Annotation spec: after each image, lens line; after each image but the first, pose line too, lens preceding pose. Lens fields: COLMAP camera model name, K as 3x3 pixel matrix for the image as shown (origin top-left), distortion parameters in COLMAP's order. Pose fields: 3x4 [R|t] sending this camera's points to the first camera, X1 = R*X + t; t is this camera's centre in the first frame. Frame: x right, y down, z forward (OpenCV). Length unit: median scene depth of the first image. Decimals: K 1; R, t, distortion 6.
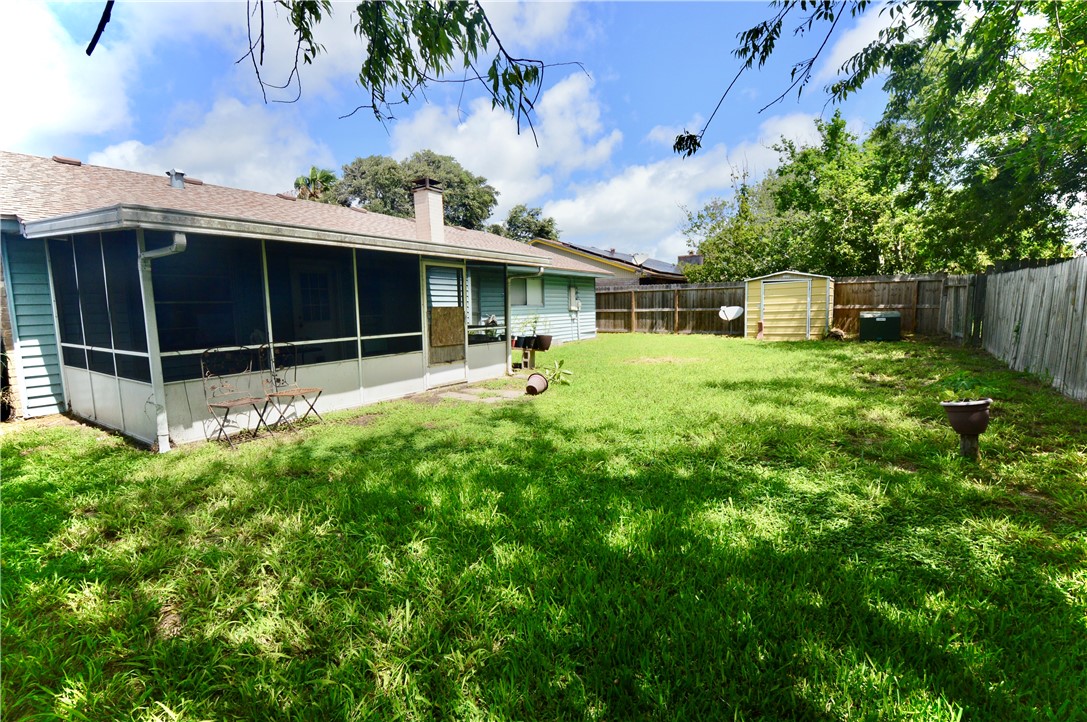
lens RADIAL K [[478.2, 0, 543.5], [0, 478.2, 361.0], [0, 0, 1]] dist [-0.000960, -0.016084]
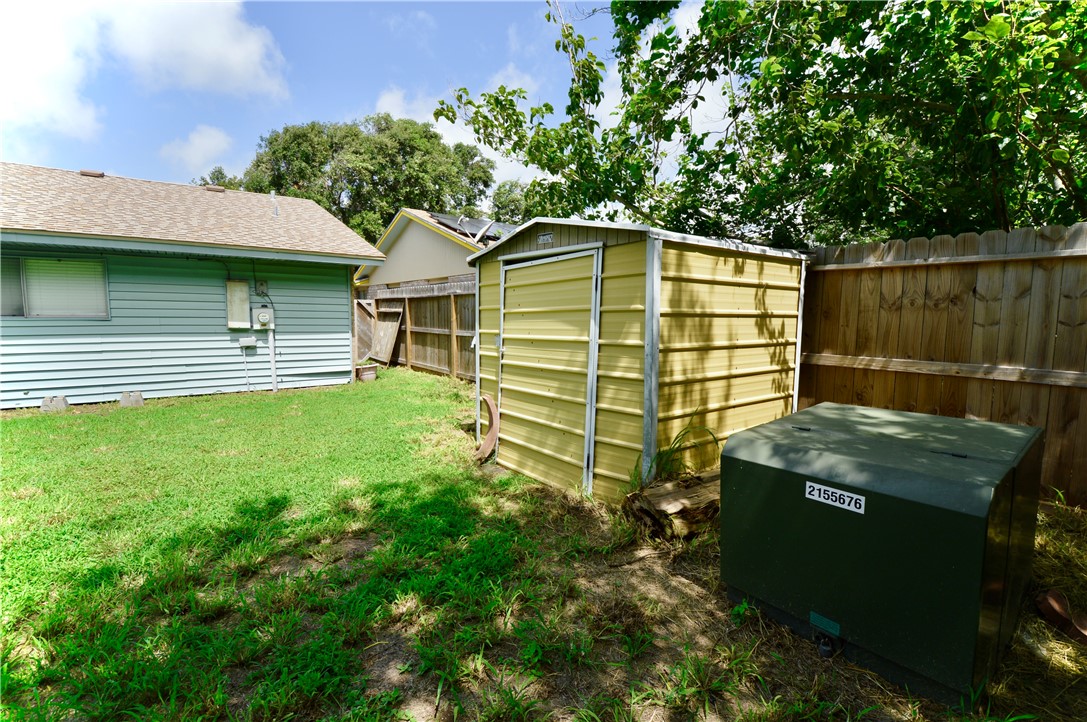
lens RADIAL K [[478.2, 0, 543.5], [0, 478.2, 361.0], [0, 0, 1]] dist [-0.000960, -0.016084]
pose [[0.950019, 0.062133, -0.305948, 0.578704], [-0.067942, 0.997654, -0.008363, -0.104564], [0.304711, 0.028731, 0.952012, 0.735799]]
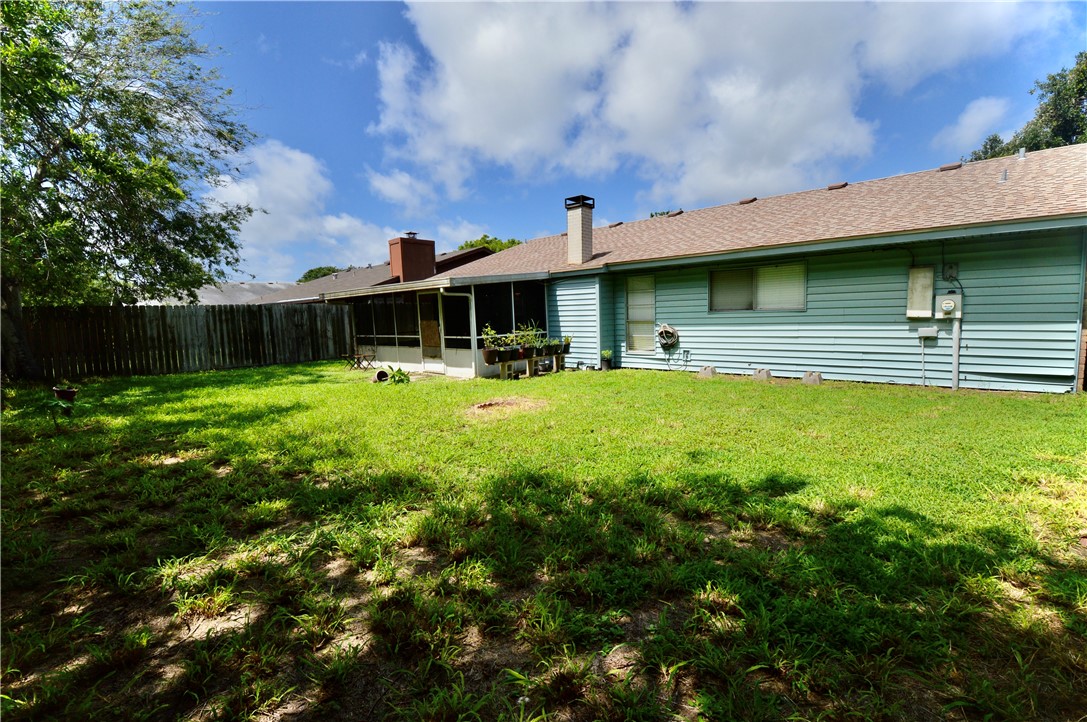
lens RADIAL K [[478.2, 0, 543.5], [0, 478.2, 361.0], [0, 0, 1]] dist [-0.000960, -0.016084]
pose [[-0.155882, 0.126361, -0.979660, 0.648653], [-0.074740, 0.987432, 0.139256, -0.117738], [0.984944, 0.094927, -0.144479, 0.830742]]
